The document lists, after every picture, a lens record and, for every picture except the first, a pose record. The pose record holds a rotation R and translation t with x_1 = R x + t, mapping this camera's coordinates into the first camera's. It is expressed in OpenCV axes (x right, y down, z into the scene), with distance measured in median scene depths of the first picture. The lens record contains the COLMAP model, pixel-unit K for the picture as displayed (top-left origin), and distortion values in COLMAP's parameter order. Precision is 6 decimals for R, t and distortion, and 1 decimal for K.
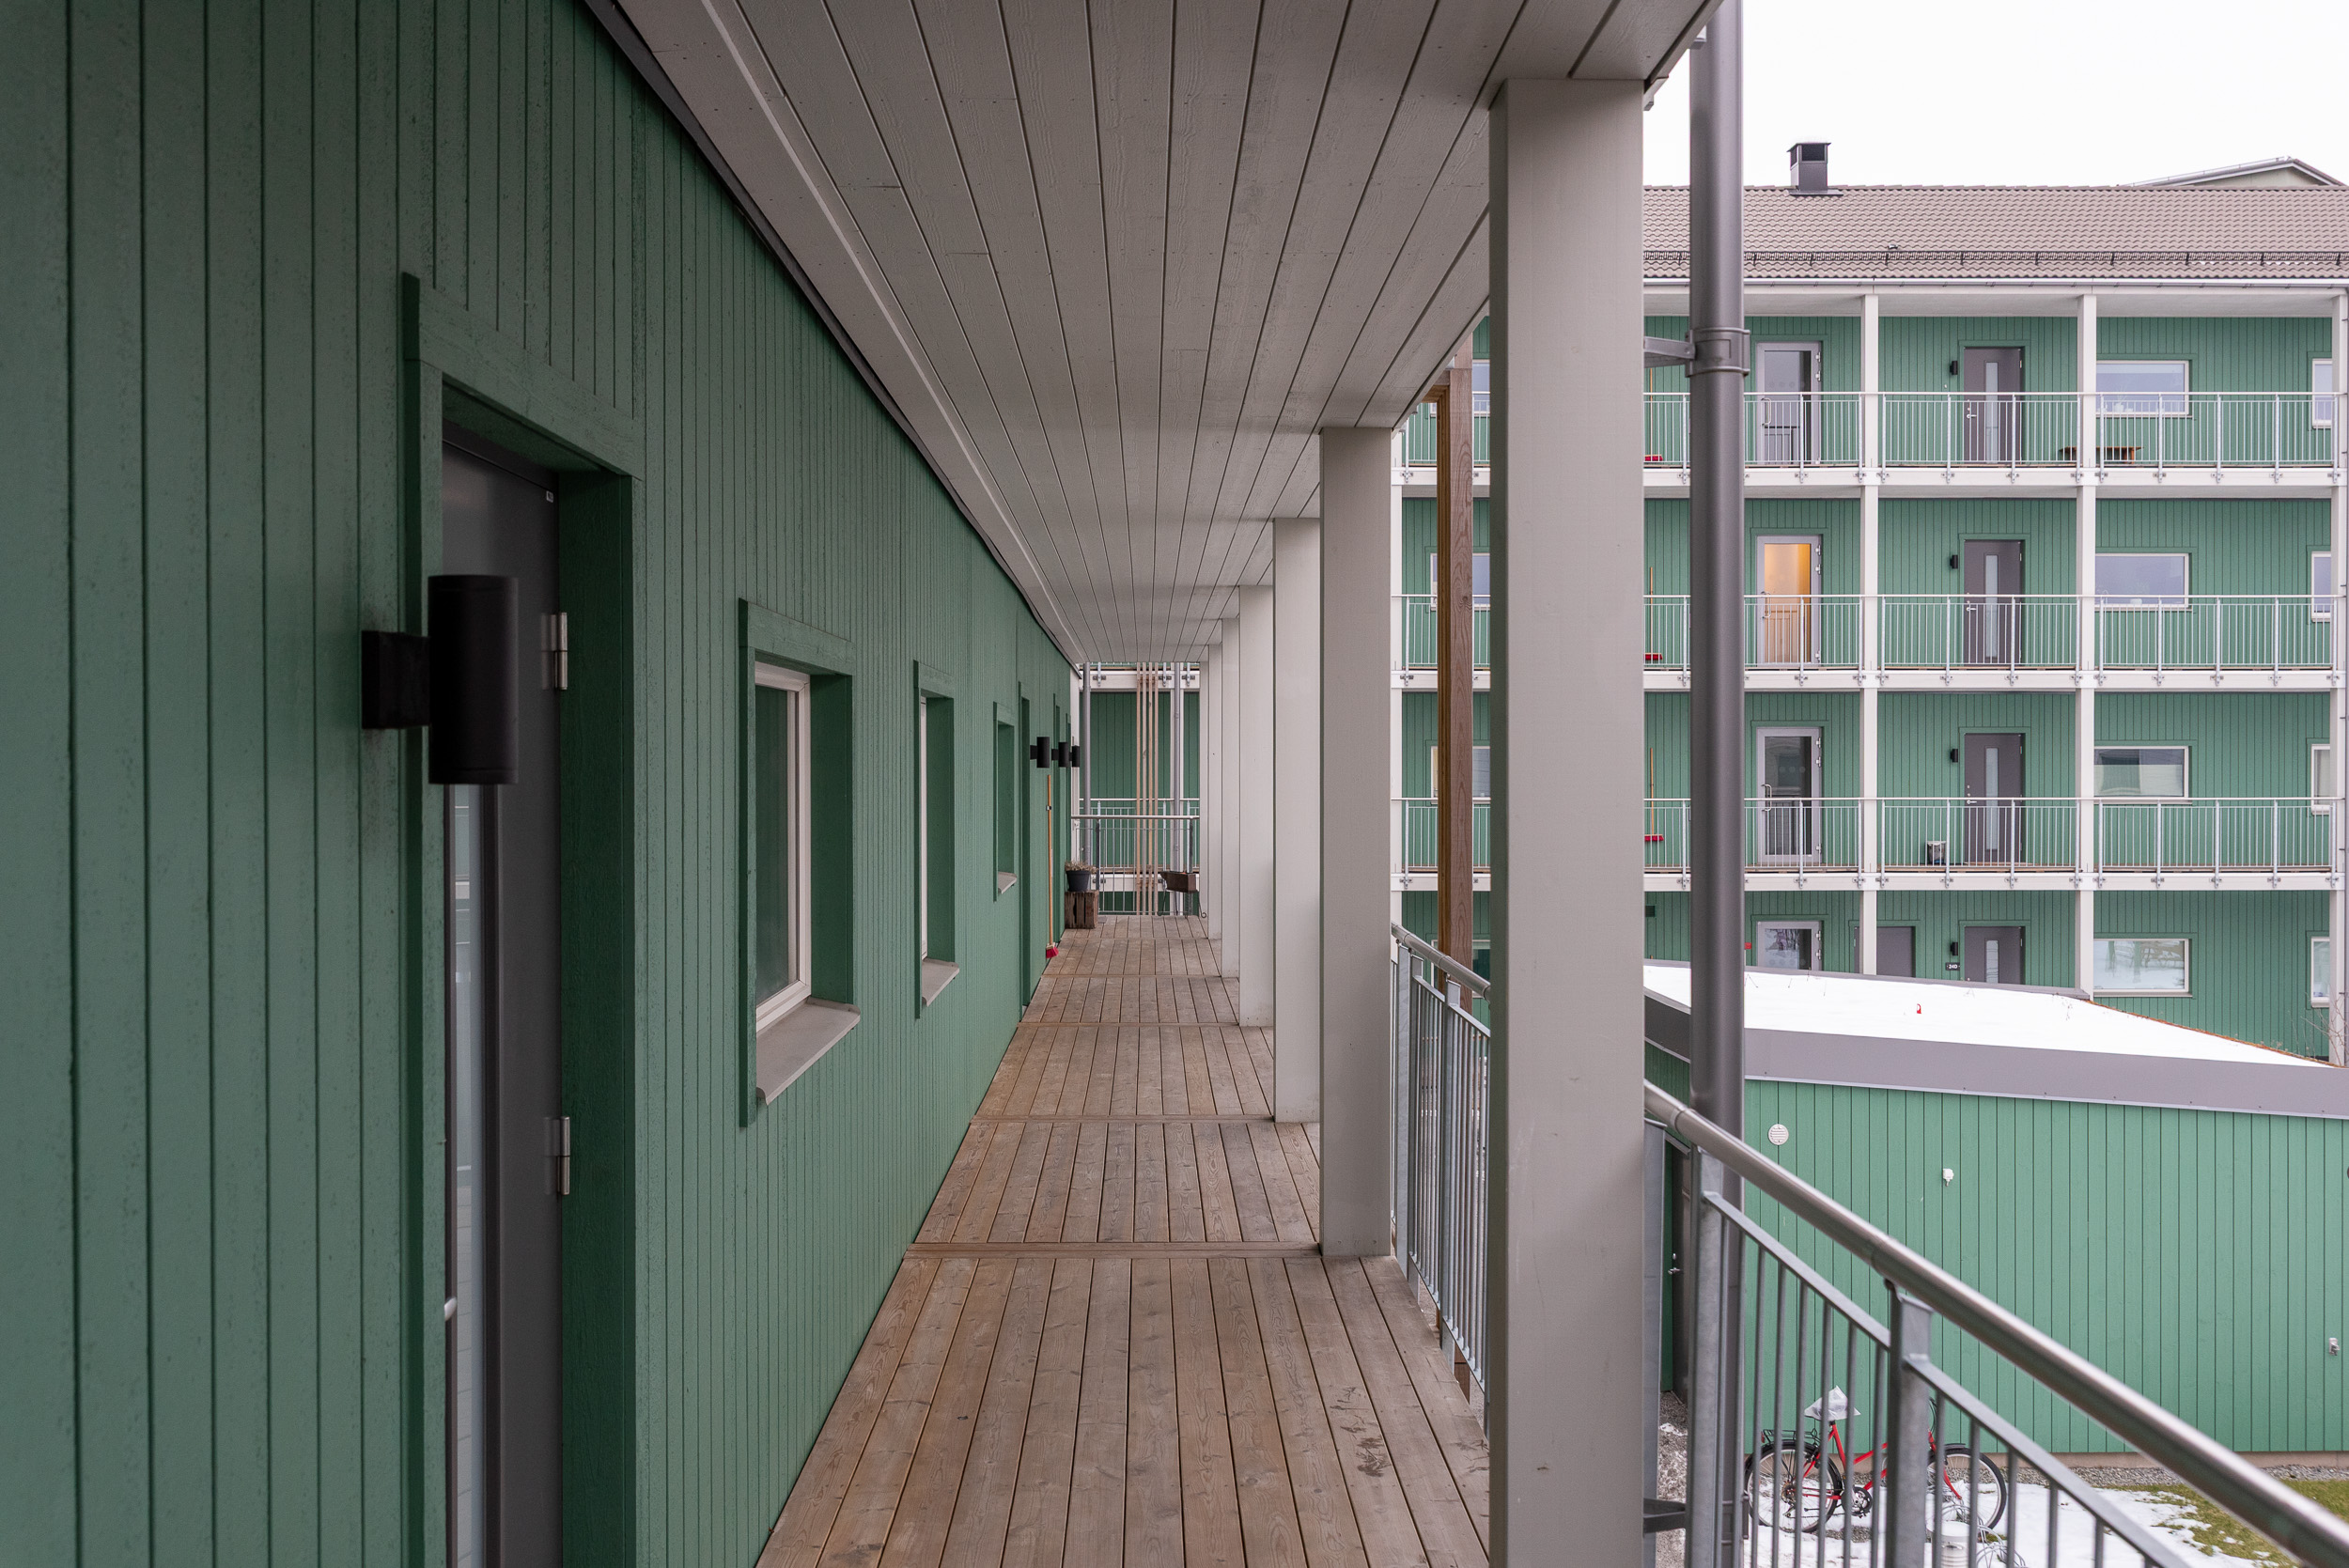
lens RADIAL K [[2369.2, 0, 1174.7], [0, 2369.2, 785.5], [0, 0, 1]] dist [0.000189, -0.000176]
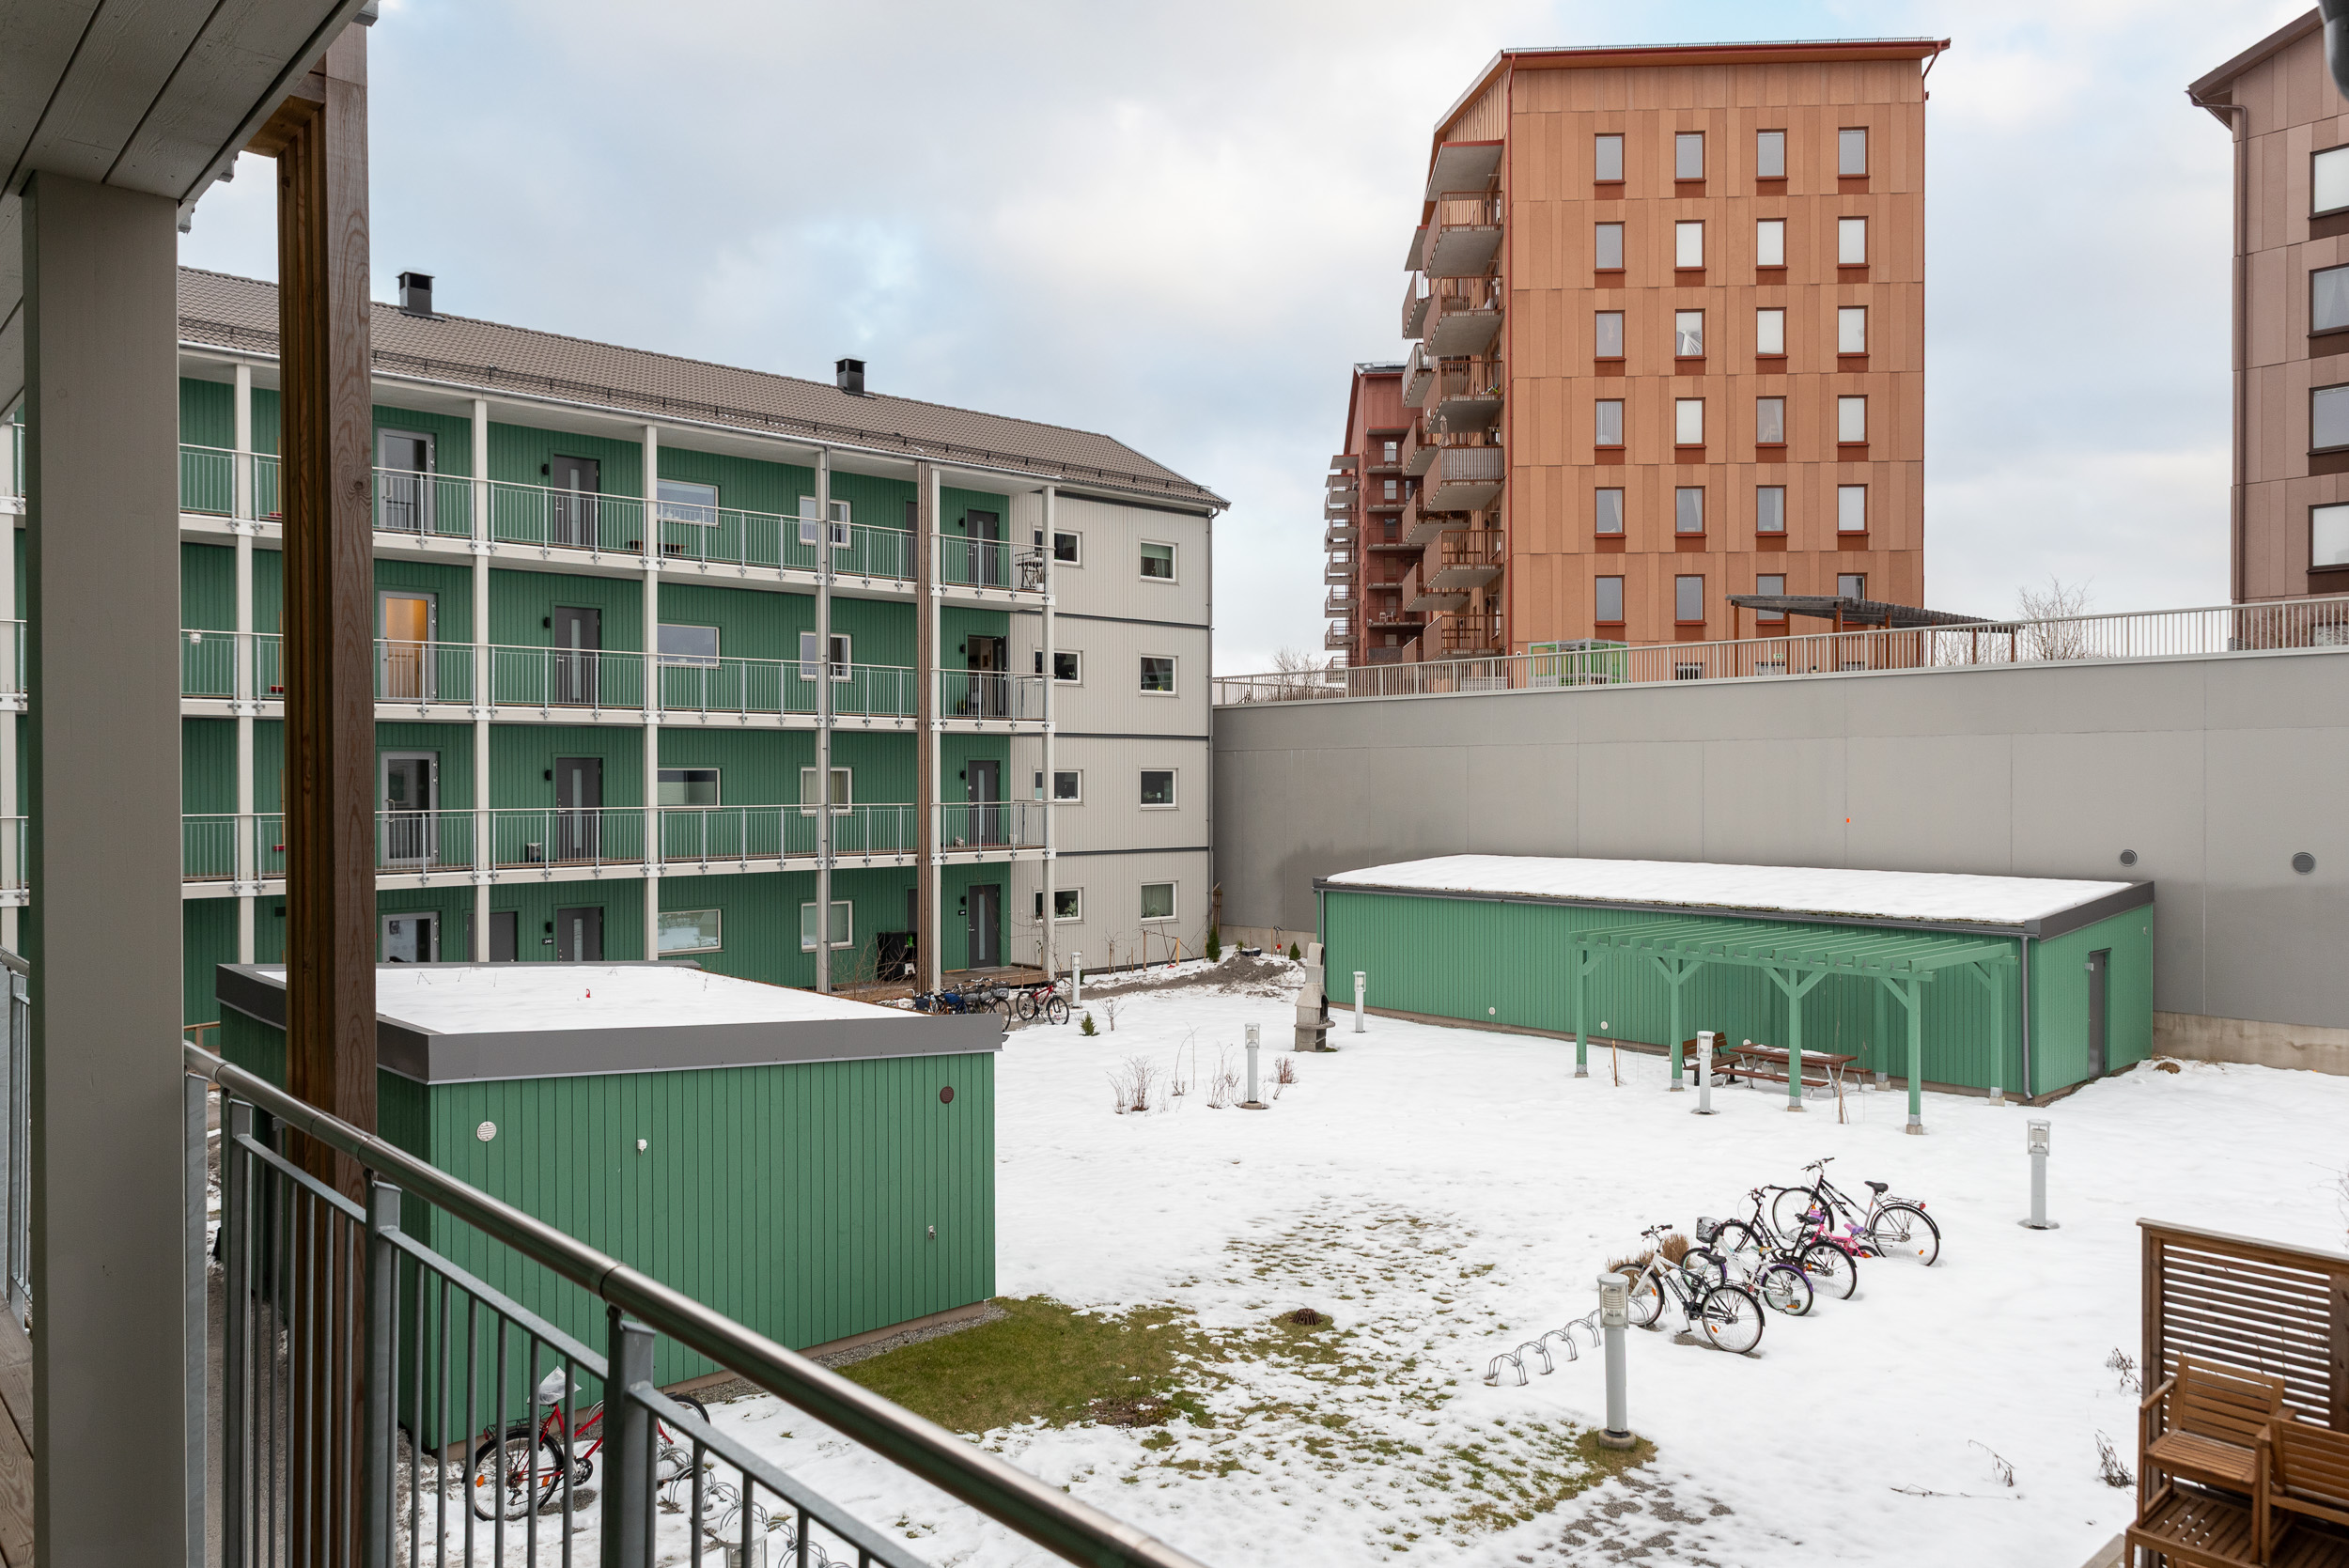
lens RADIAL K [[1646.4, 0, 1174.1], [0, 1646.4, 837.3], [0, 0, 1]] dist [0.047970, 0.006630]
pose [[0.749171, -0.021189, 0.662037, -0.000745], [0.004919, 0.999639, 0.026429, -0.000419], [-0.662358, -0.016543, 0.749005, 0.139147]]
